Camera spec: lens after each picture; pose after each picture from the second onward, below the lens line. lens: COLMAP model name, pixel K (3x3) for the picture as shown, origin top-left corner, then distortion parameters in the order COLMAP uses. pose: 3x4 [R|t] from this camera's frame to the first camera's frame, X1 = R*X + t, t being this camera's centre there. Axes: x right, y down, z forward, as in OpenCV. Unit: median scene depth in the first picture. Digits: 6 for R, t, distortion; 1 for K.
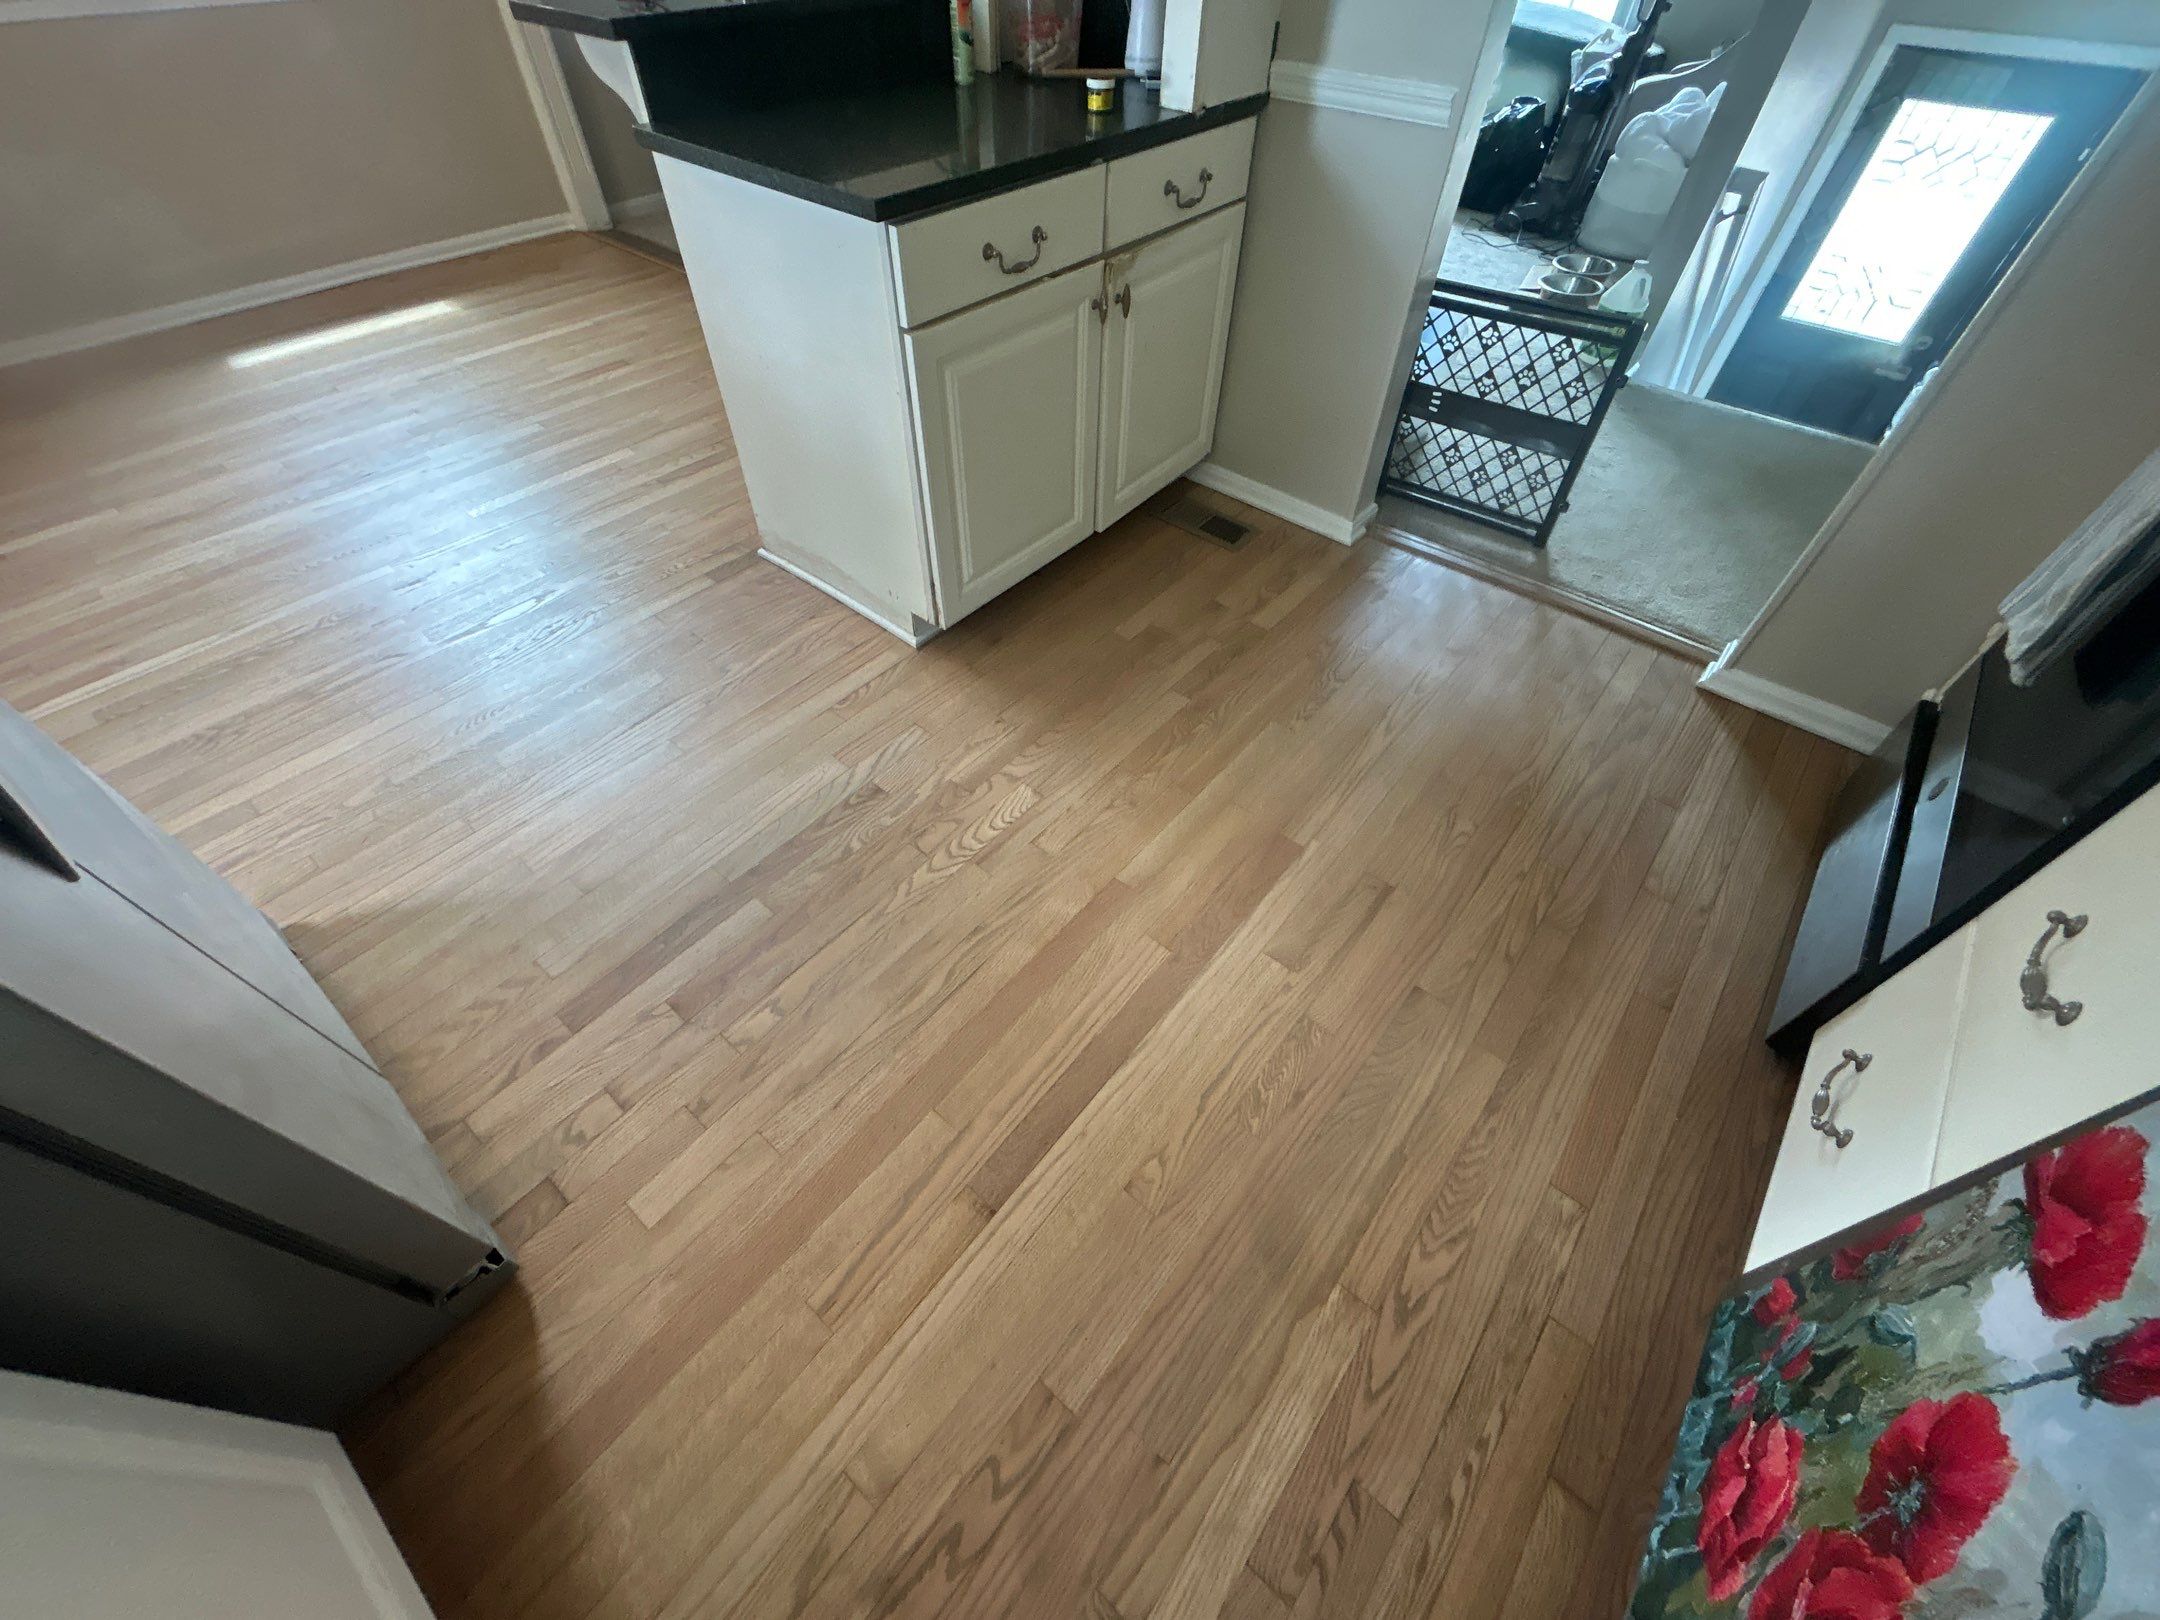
lens RADIAL K [[868.3, 0, 1080.2], [0, 868.3, 808.9], [0, 0, 1]] dist [-0.000573, 0.000212]
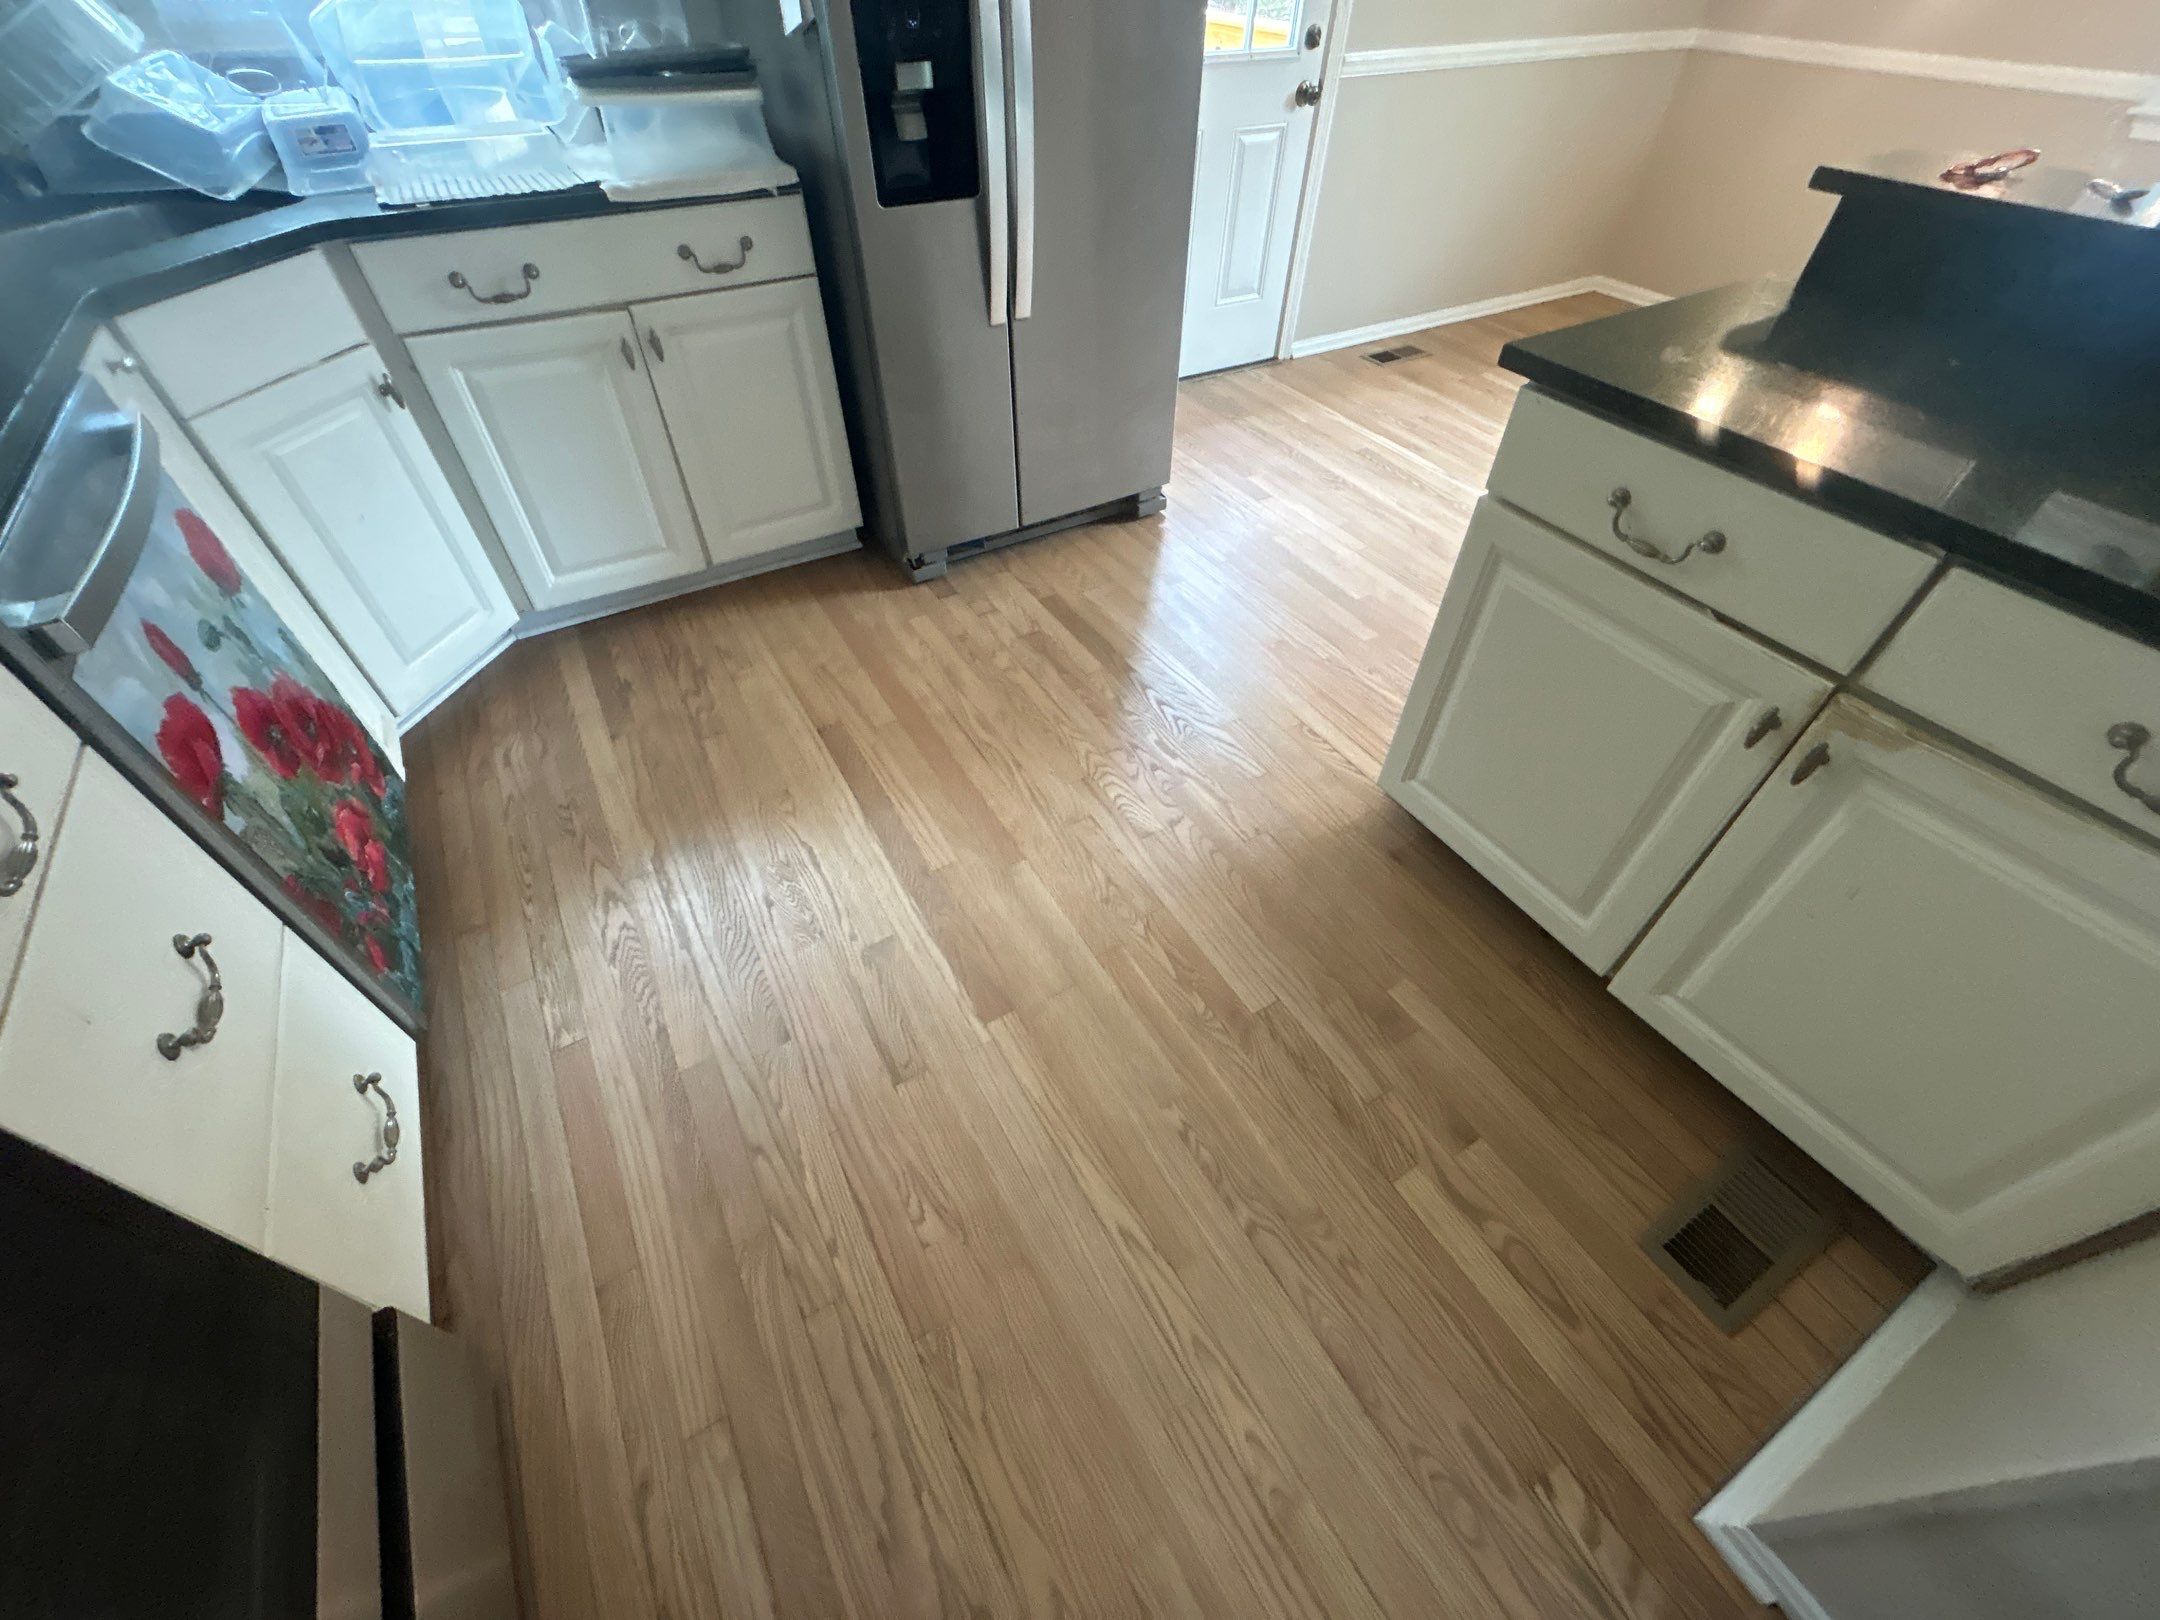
lens RADIAL K [[868.3, 0, 1074.0], [0, 868.3, 809.7], [0, 0, 1]] dist [-0.000573, 0.000212]
pose [[-0.343286, 0.665915, -0.662354, 0.759594], [-0.716610, 0.270166, 0.643024, -0.739606], [0.607144, 0.695391, 0.384457, 0.634473]]
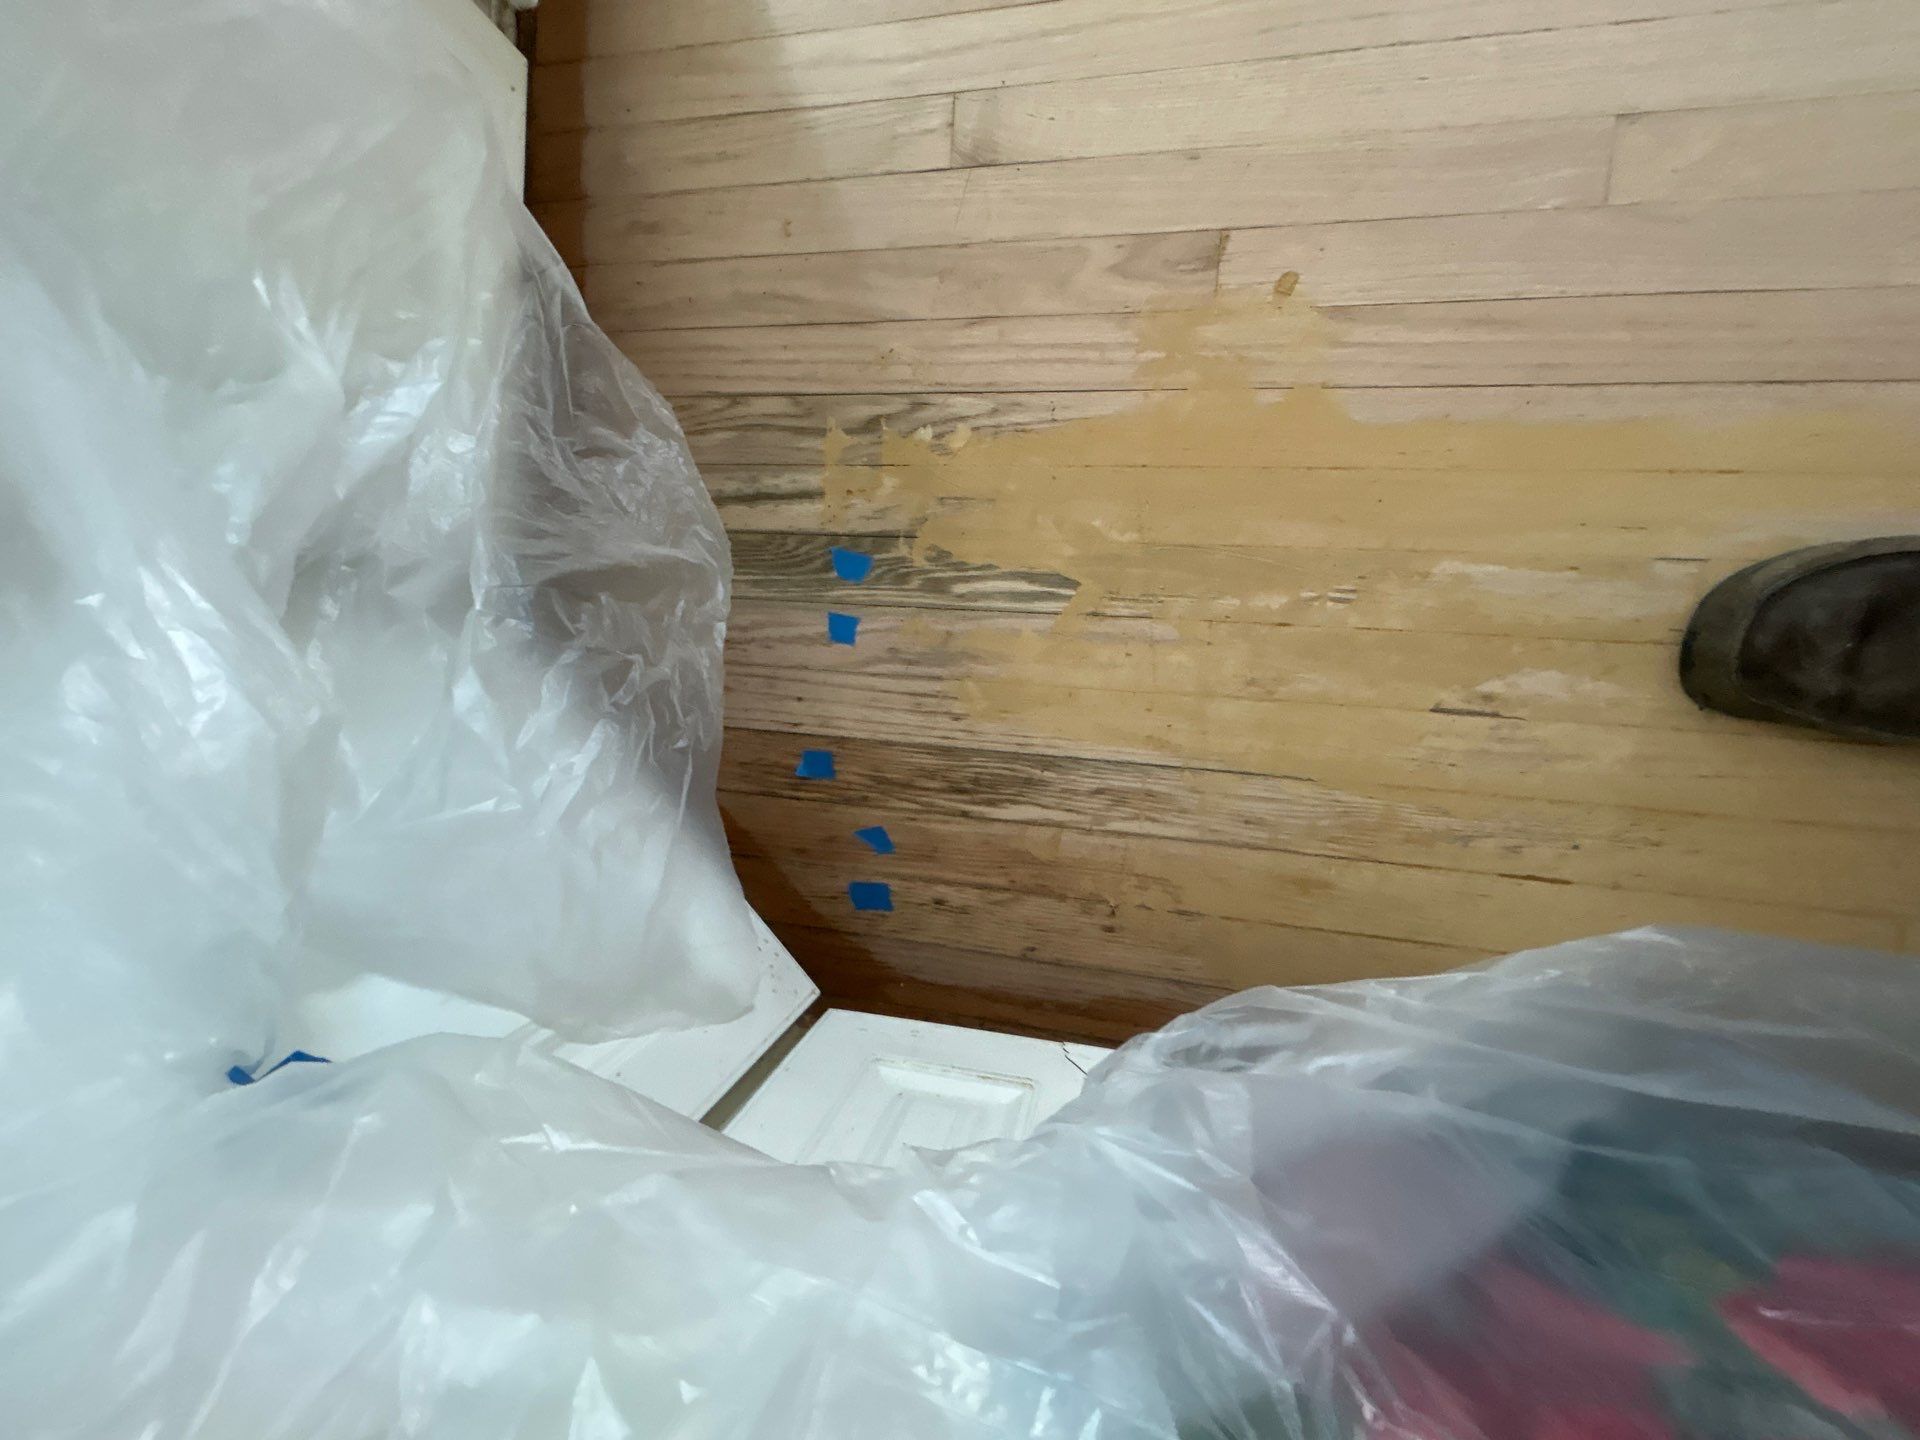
lens RADIAL K [[771.8, 0, 964.6], [0, 771.8, 706.0], [0, 0, 1]] dist [-0.000573, 0.000212]
pose [[0.564573, 0.822826, -0.064919, 0.114283], [-0.440120, 0.366653, 0.819671, 0.309741], [0.698249, -0.434192, 0.569144, 0.317733]]
